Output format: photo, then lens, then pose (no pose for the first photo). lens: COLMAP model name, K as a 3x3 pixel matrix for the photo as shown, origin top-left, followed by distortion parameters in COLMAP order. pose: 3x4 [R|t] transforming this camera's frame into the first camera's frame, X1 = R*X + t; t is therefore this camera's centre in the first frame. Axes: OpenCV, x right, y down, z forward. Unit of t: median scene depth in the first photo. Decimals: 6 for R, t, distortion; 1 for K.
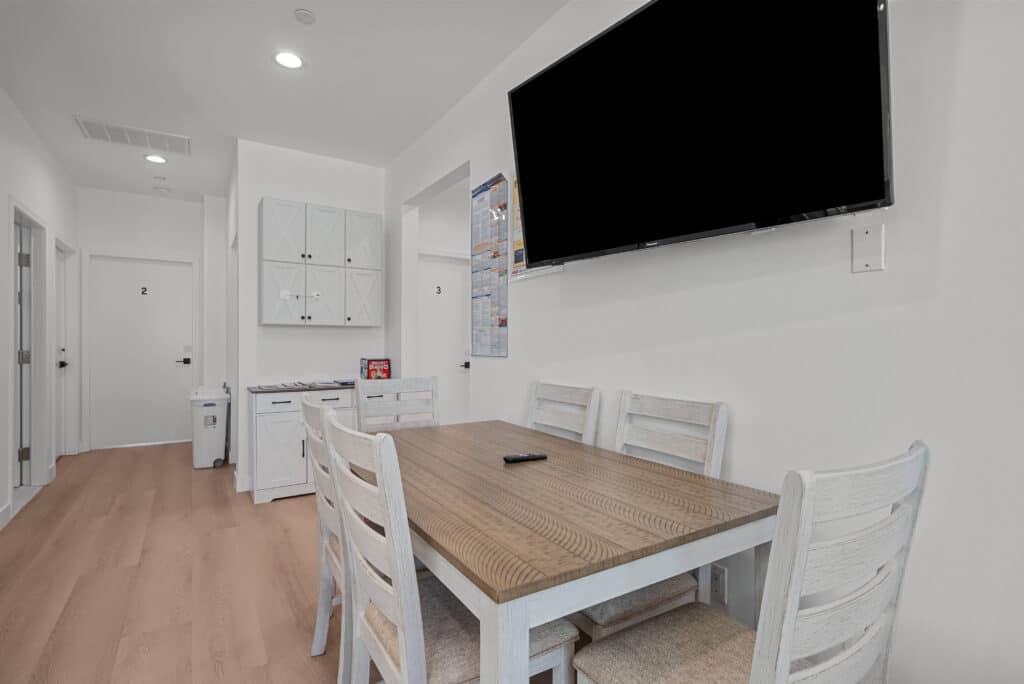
lens RADIAL K [[488.2, 0, 512.0], [0, 488.2, 342.0], [0, 0, 1]] dist [-0.000734, -0.000202]
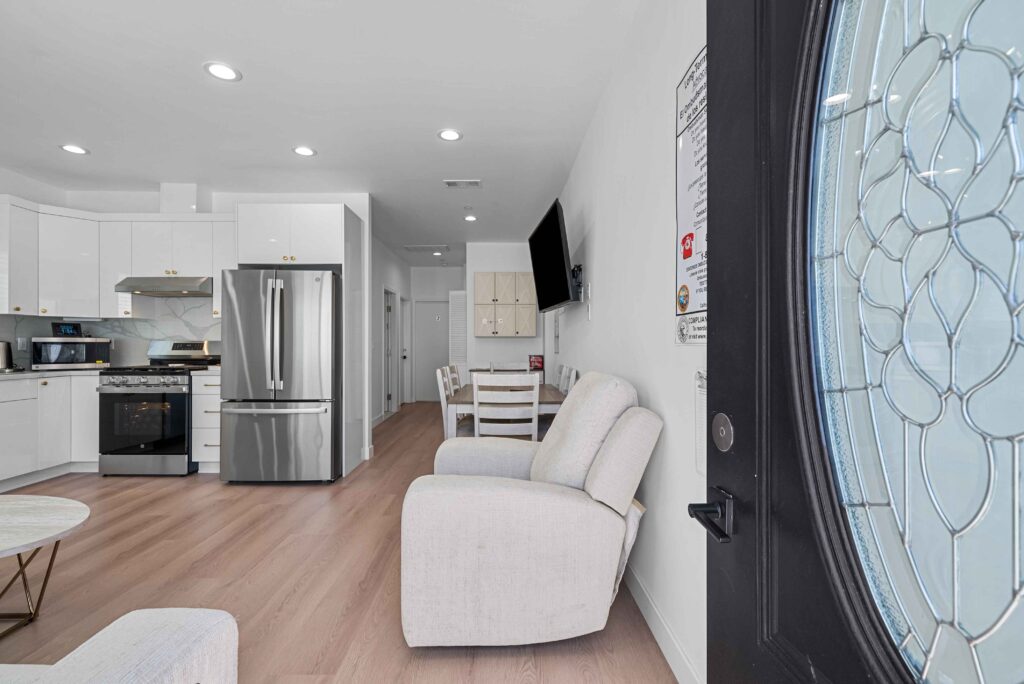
lens RADIAL K [[457.6, 0, 512.0], [0, 457.6, 342.0], [0, 0, 1]] dist [-0.001557, -0.000389]
pose [[0.855815, -0.006585, -0.517240, 0.524653], [0.001266, 0.999943, -0.010635, 0.004934], [0.517281, 0.008447, 0.855774, -0.461043]]
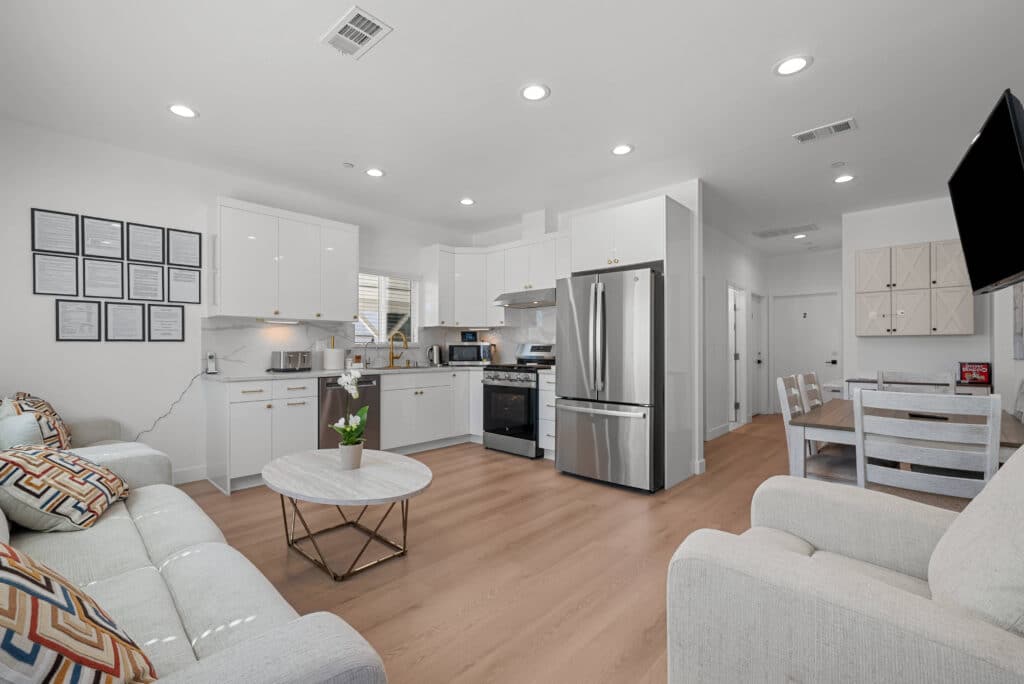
lens RADIAL K [[440.9, 0, 507.9], [0, 440.9, 346.1], [0, 0, 1]] dist [-0.000478, -0.000109]
pose [[0.250038, -0.008680, -0.968197, 0.480483], [-0.001308, 0.999956, -0.009303, 0.007181], [0.968235, 0.003592, 0.250015, -0.333743]]
